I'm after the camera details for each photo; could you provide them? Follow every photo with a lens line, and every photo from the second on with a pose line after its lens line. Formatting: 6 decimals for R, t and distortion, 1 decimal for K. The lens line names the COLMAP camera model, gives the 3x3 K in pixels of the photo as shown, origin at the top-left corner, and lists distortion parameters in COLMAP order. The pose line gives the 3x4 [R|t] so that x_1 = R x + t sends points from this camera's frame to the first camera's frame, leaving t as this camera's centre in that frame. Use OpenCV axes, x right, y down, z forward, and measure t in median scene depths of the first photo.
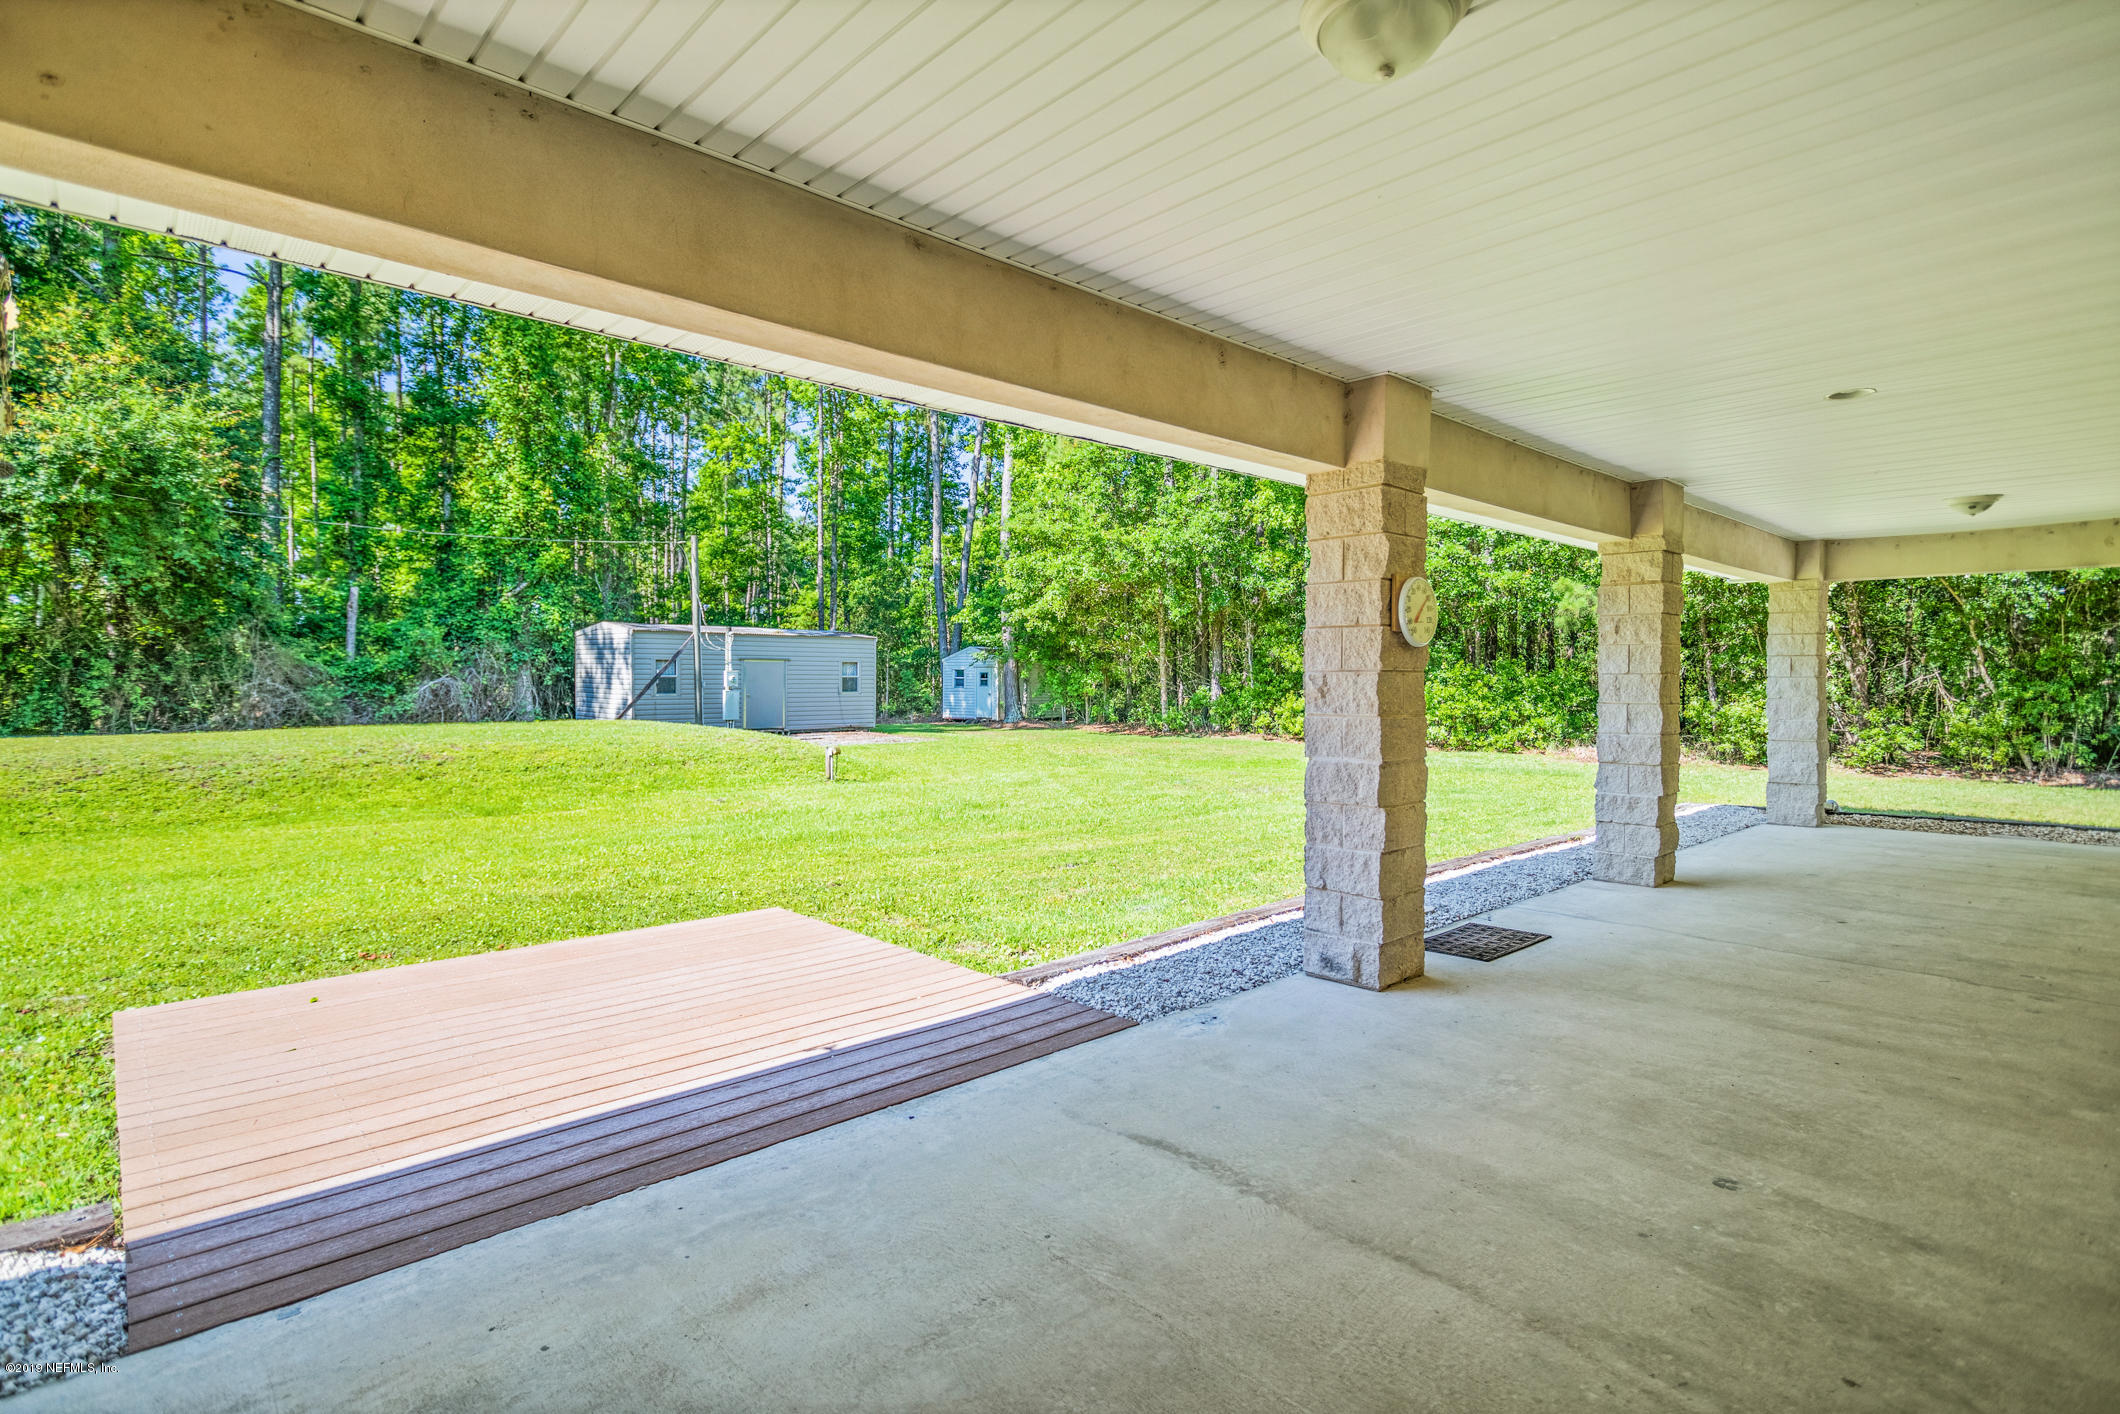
lens RADIAL K [[1047.5, 0, 1060.0], [0, 1047.5, 707.0], [0, 0, 1]] dist [0.004931, 0.000225]
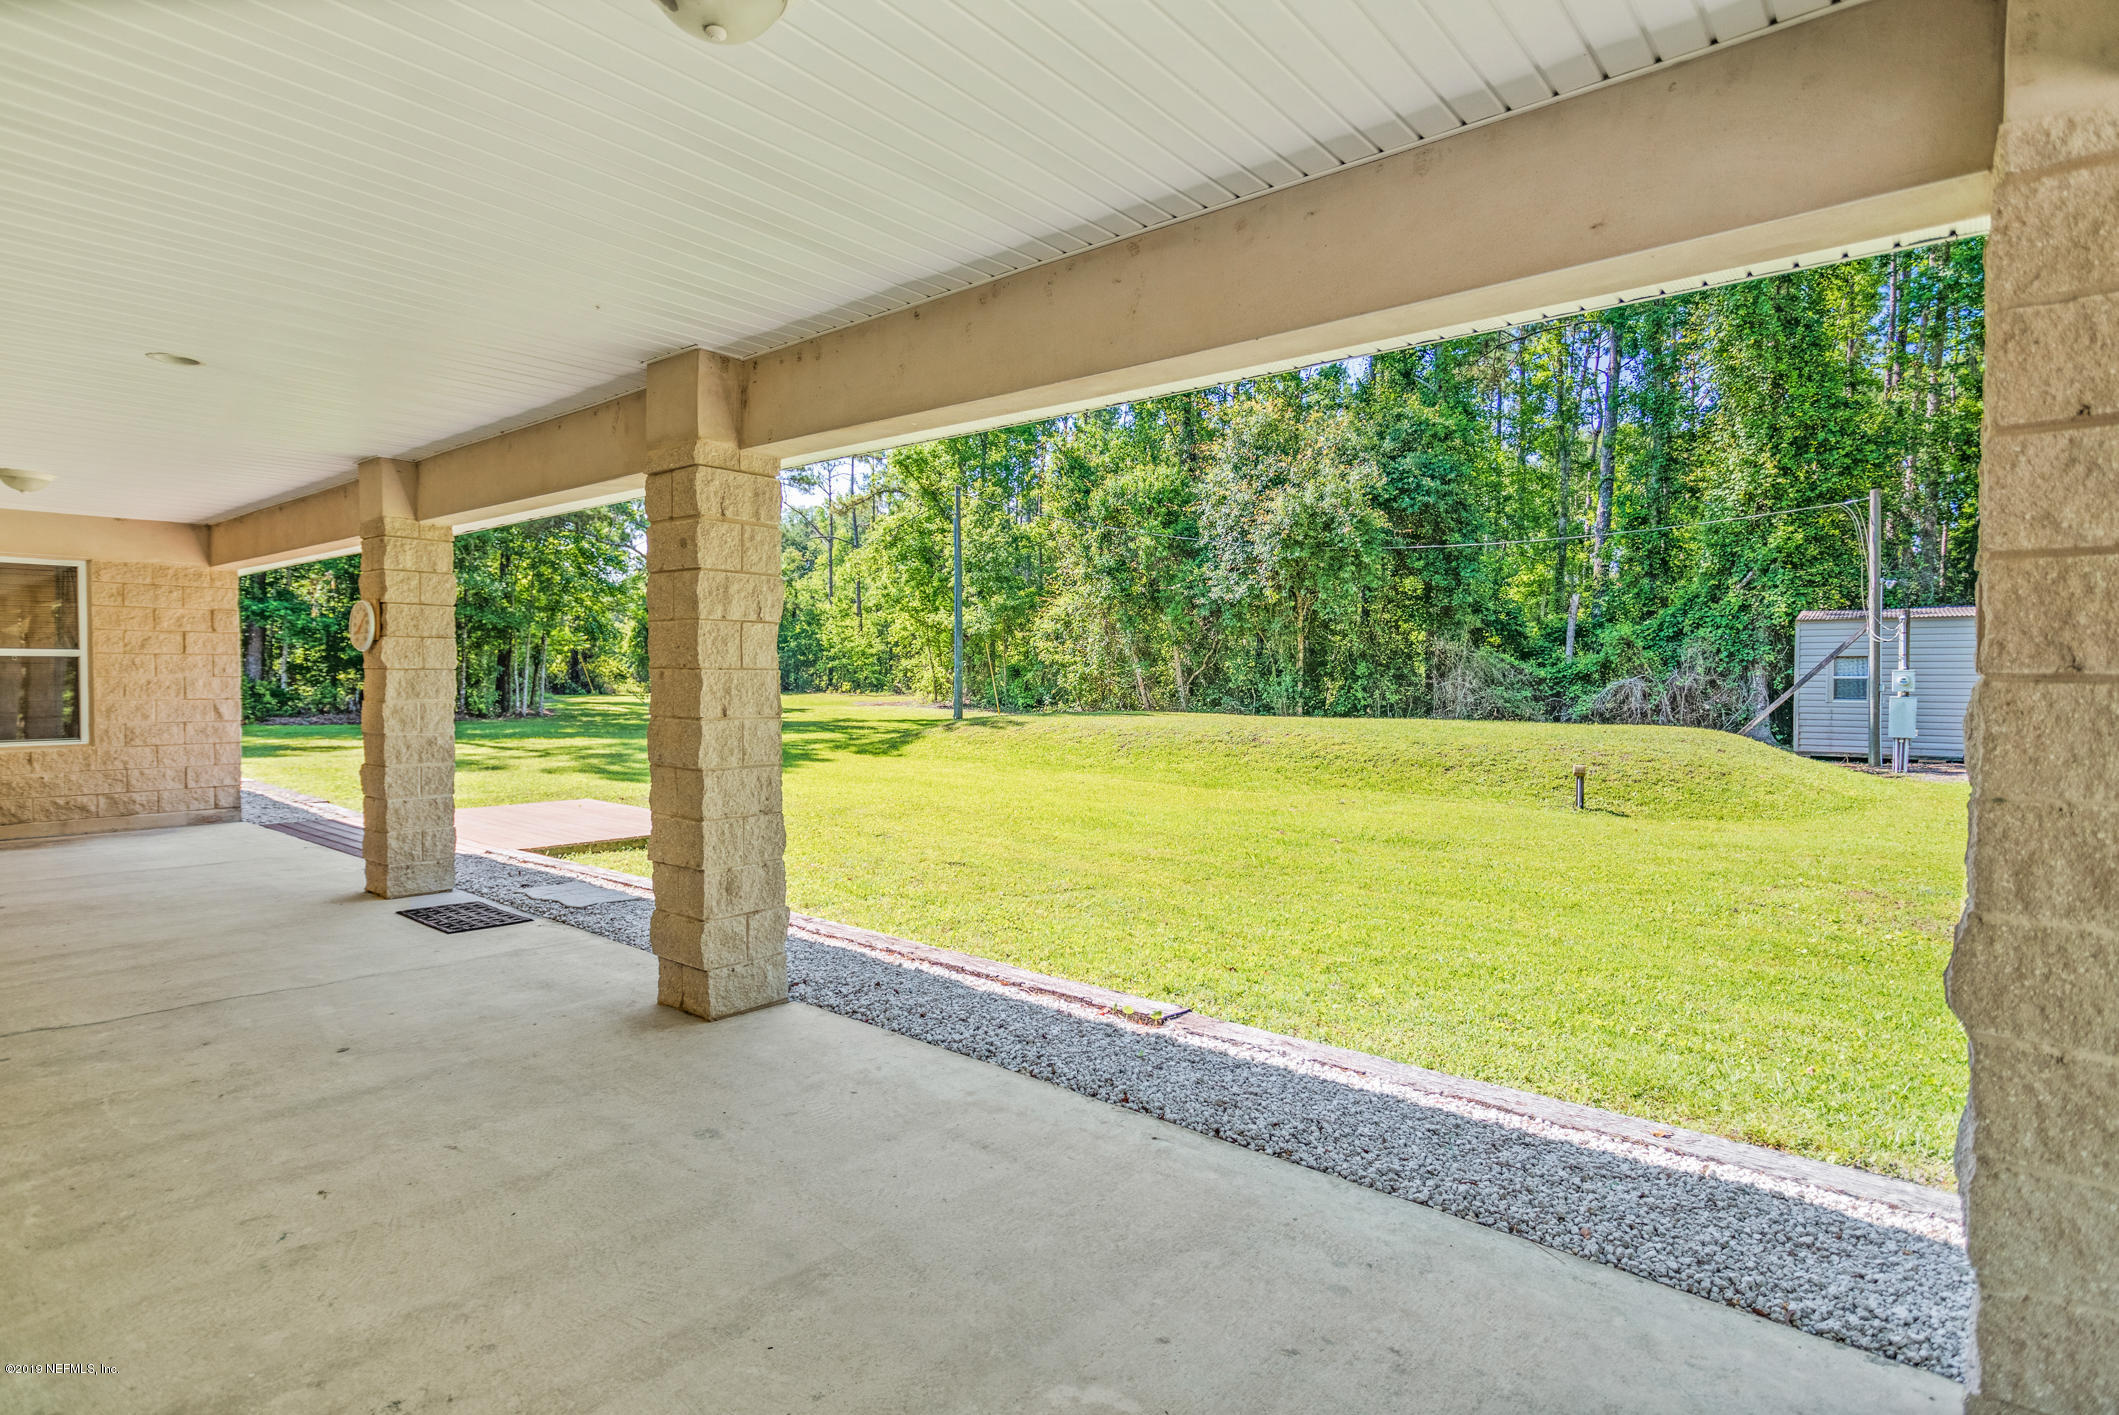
lens RADIAL K [[1047.0, 0, 1059.5], [0, 1047.0, 707.5], [0, 0, 1]] dist [0.004931, 0.000225]
pose [[0.124874, 0.002304, -0.992170, 0.357343], [-0.006538, 0.999978, 0.001500, 0.004716], [0.992151, 0.006300, 0.124886, 0.321313]]
